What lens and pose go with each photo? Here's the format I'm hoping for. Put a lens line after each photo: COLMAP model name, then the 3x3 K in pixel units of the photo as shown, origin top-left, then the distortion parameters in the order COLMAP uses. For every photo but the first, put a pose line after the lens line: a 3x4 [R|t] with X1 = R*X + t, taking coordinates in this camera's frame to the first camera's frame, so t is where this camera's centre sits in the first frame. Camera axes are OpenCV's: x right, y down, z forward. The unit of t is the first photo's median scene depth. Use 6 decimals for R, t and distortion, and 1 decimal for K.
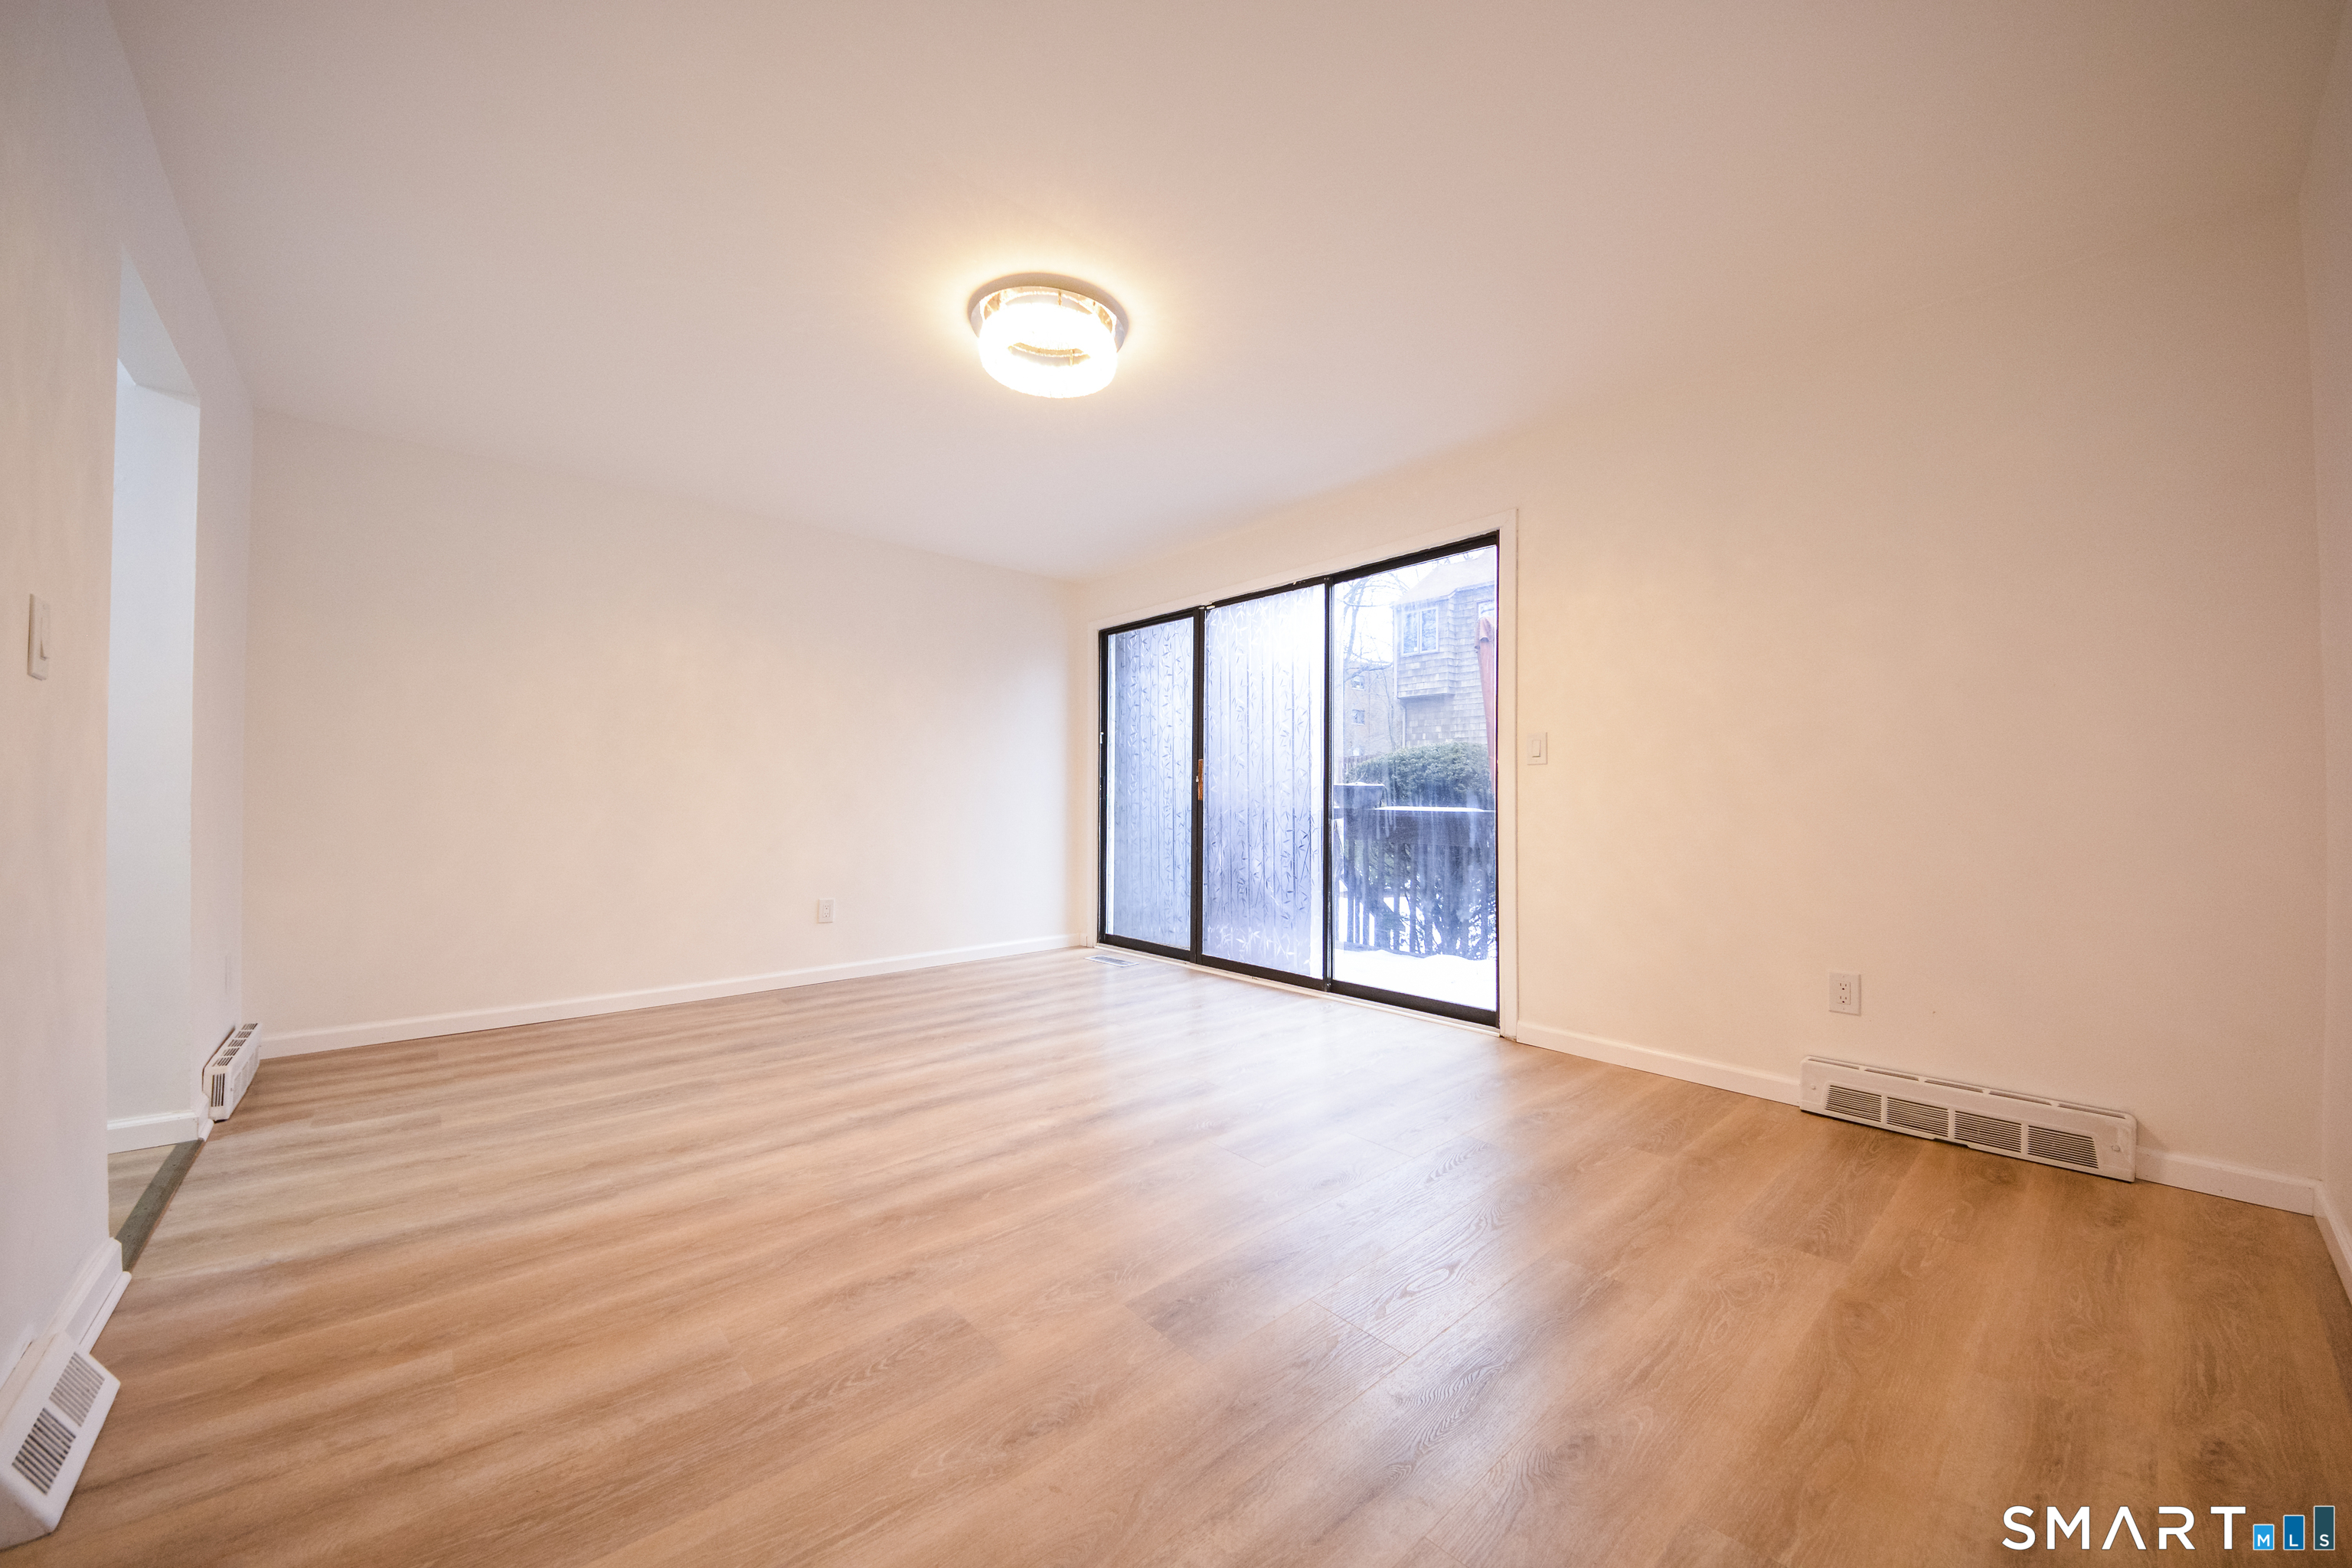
lens RADIAL K [[854.7, 0, 1181.4], [0, 854.7, 792.3], [0, 0, 1]] dist [0.016117, -0.002605]
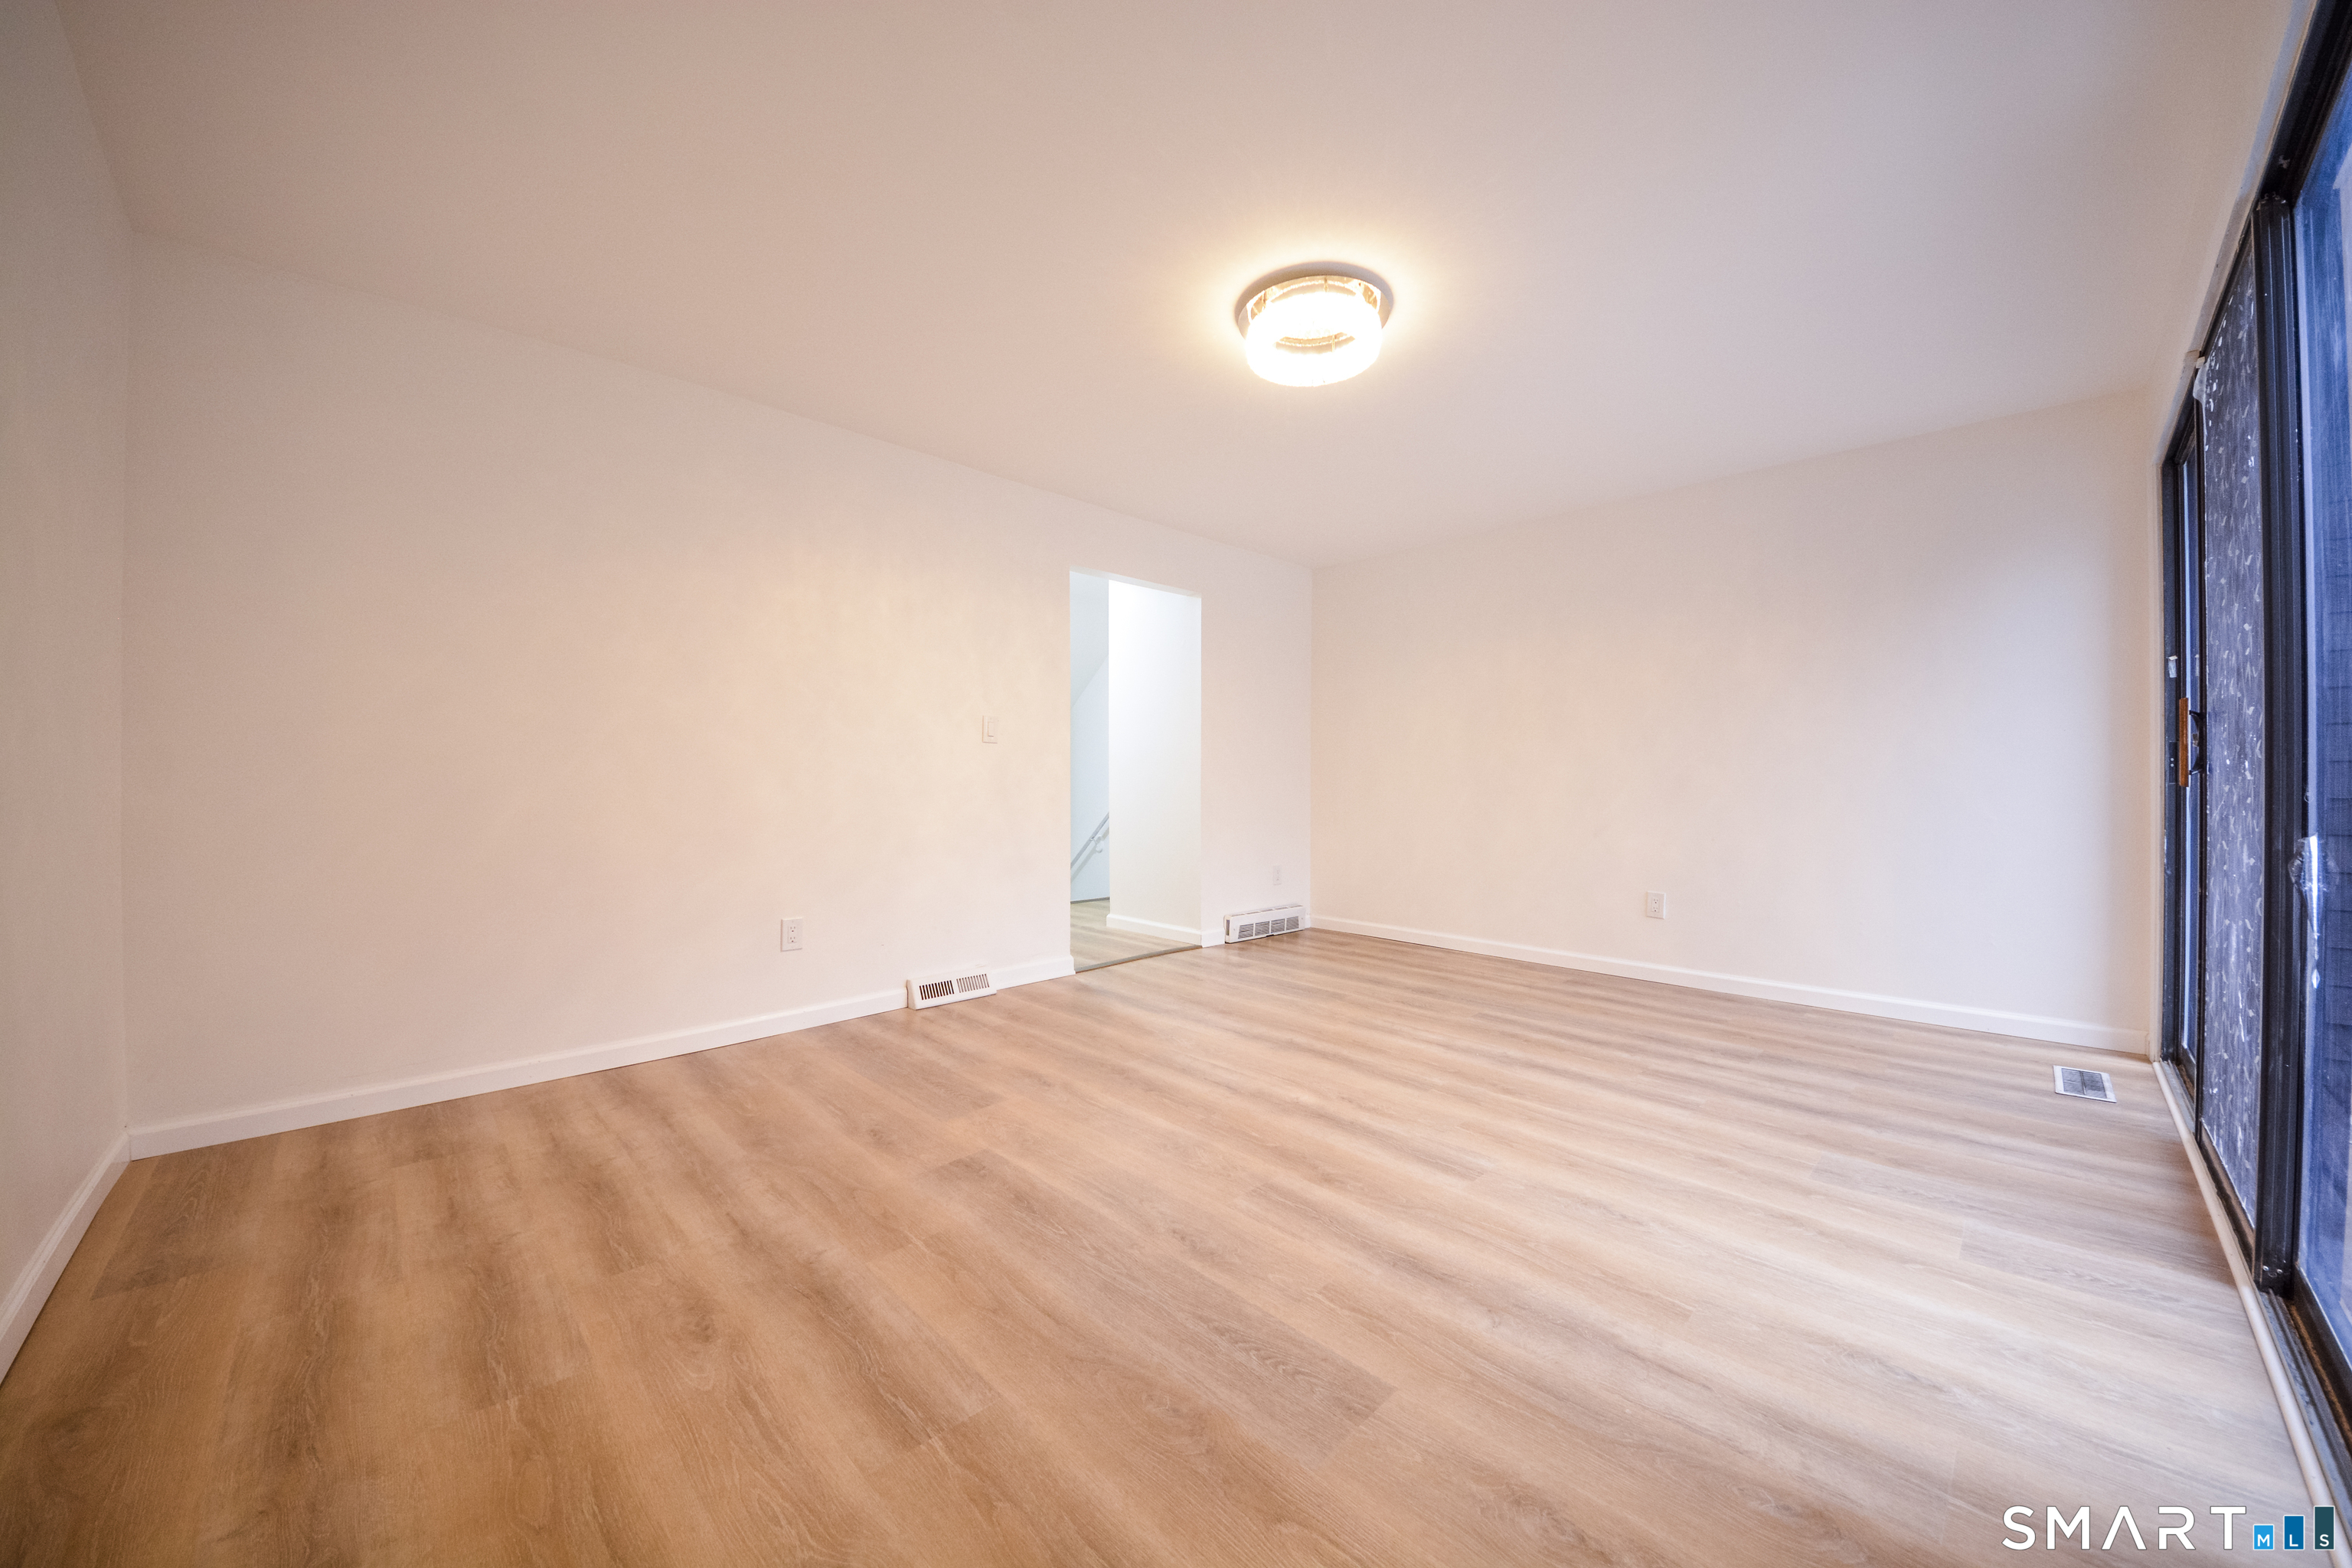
lens RADIAL K [[854.7, 0, 1192.4], [0, 854.7, 775.5], [0, 0, 1]] dist [0.016117, -0.002605]
pose [[0.052597, -0.003801, -0.998609, 0.789147], [-0.001474, 0.999991, -0.003884, 0.008697], [0.998615, 0.001676, 0.052590, 0.759919]]
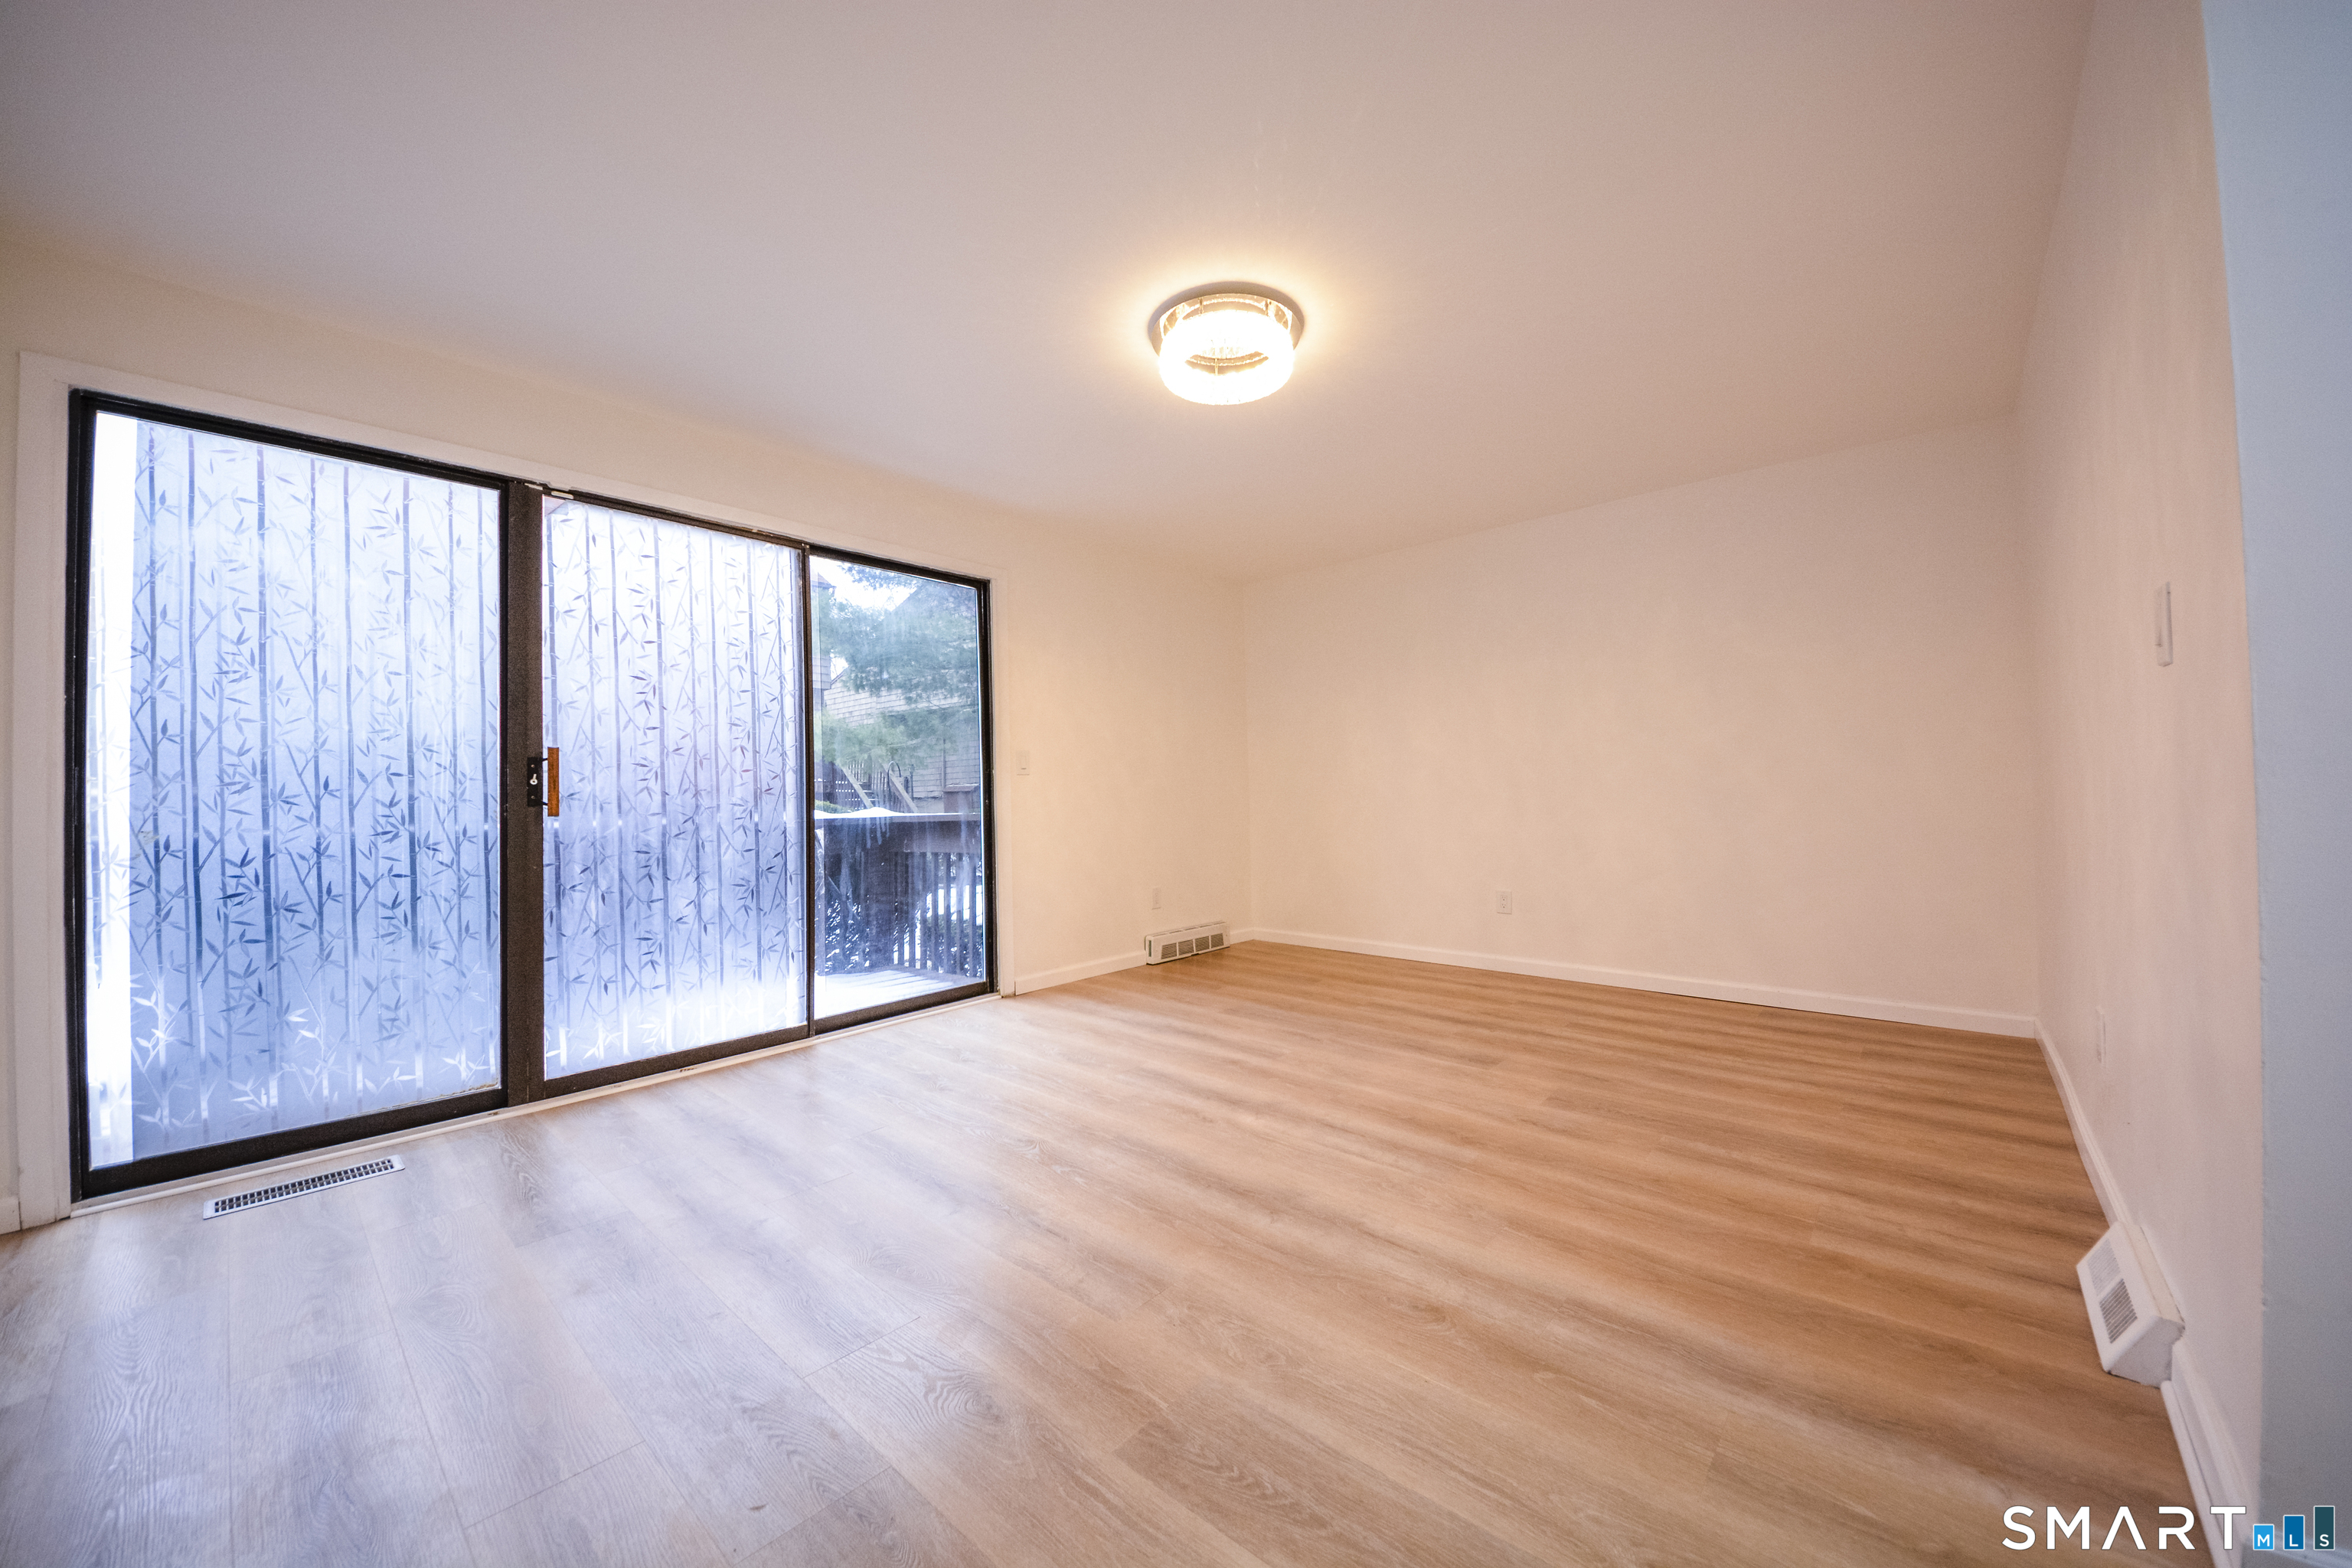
lens RADIAL K [[854.7, 0, 1188.1], [0, 854.7, 792.3], [0, 0, 1]] dist [0.016117, -0.002605]
pose [[-0.117610, 0.005567, 0.993044, -1.075254], [0.020778, 0.999779, -0.003144, 0.006102], [-0.992842, 0.020264, -0.117700, 1.104717]]
